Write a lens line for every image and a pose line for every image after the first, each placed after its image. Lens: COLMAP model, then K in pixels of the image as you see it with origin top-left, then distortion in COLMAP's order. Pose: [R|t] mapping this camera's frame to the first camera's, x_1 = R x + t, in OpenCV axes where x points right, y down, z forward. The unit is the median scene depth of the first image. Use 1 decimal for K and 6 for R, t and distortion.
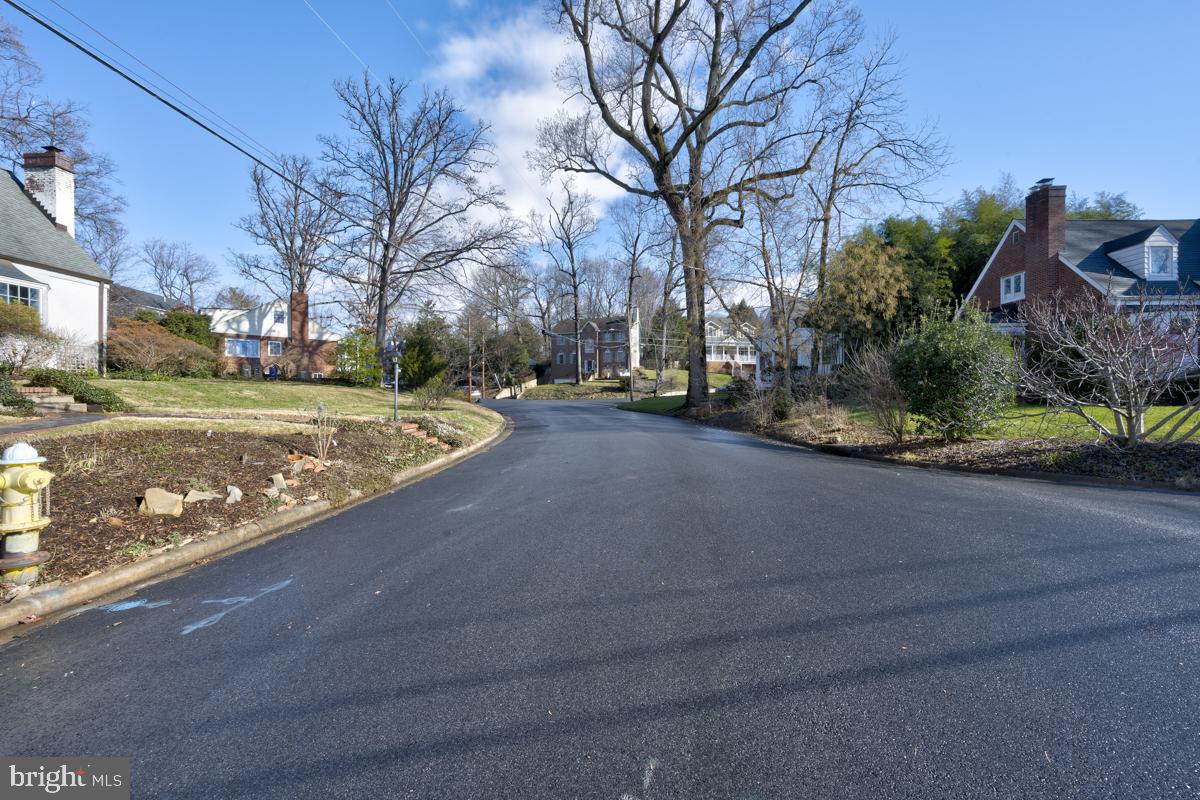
lens RADIAL K [[475.4, 0, 603.9], [0, 475.4, 399.5], [0, 0, 1]] dist [-0.001661, 0.000707]
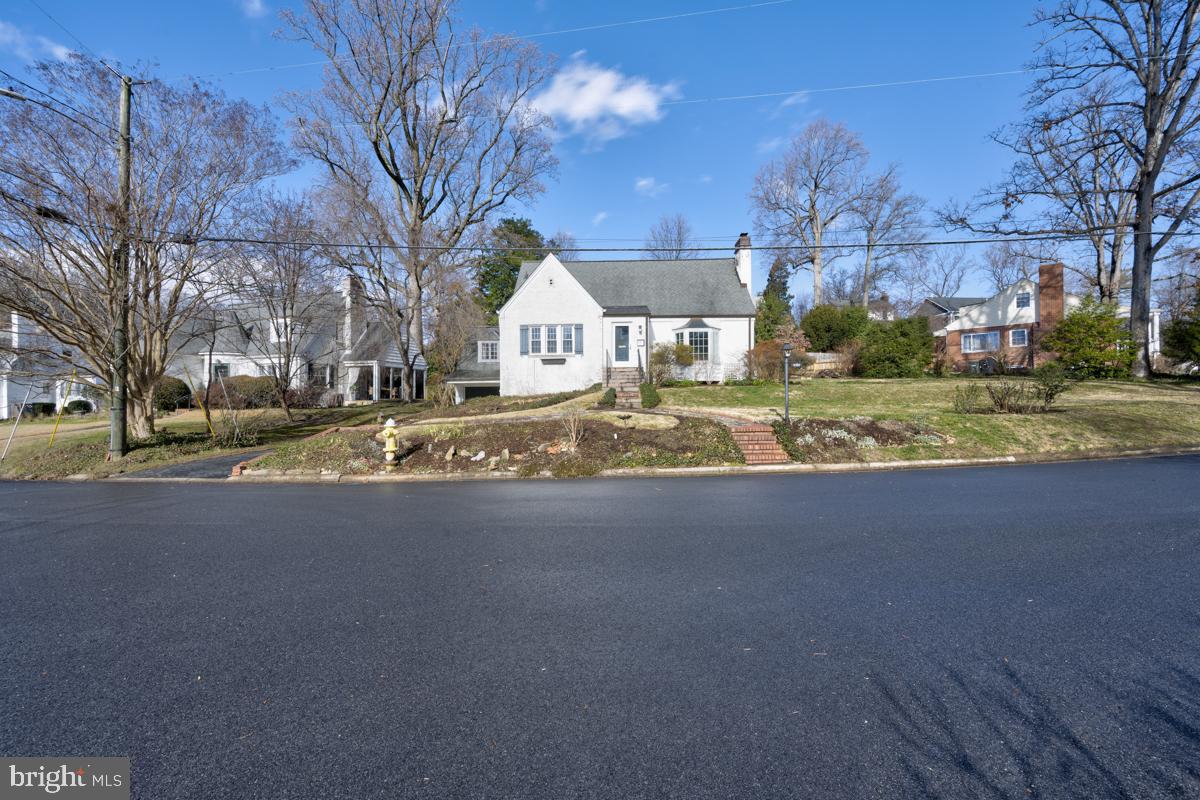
lens RADIAL K [[475.4, 0, 598.3], [0, 475.4, 398.8], [0, 0, 1]] dist [-0.001661, 0.000707]
pose [[0.011198, -0.008183, -0.999904, 0.168229], [0.010490, 0.999912, -0.008065, 0.001695], [0.999882, -0.010399, 0.011283, 0.248340]]
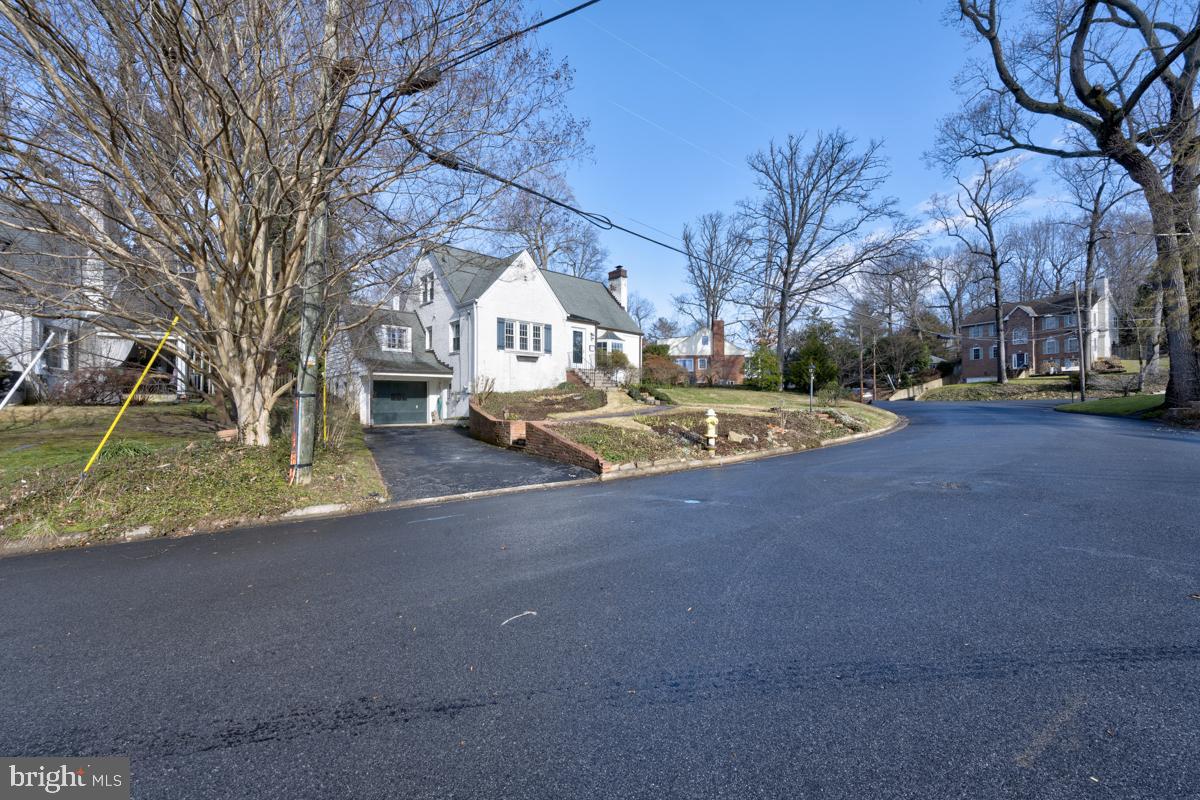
lens RADIAL K [[475.4, 0, 599.6], [0, 475.4, 404.2], [0, 0, 1]] dist [-0.001661, 0.000707]
pose [[0.717345, -0.002066, -0.696715, 0.043192], [0.002855, 0.999996, -0.000026, 0.007016], [0.696712, -0.001970, 0.717348, -0.193109]]
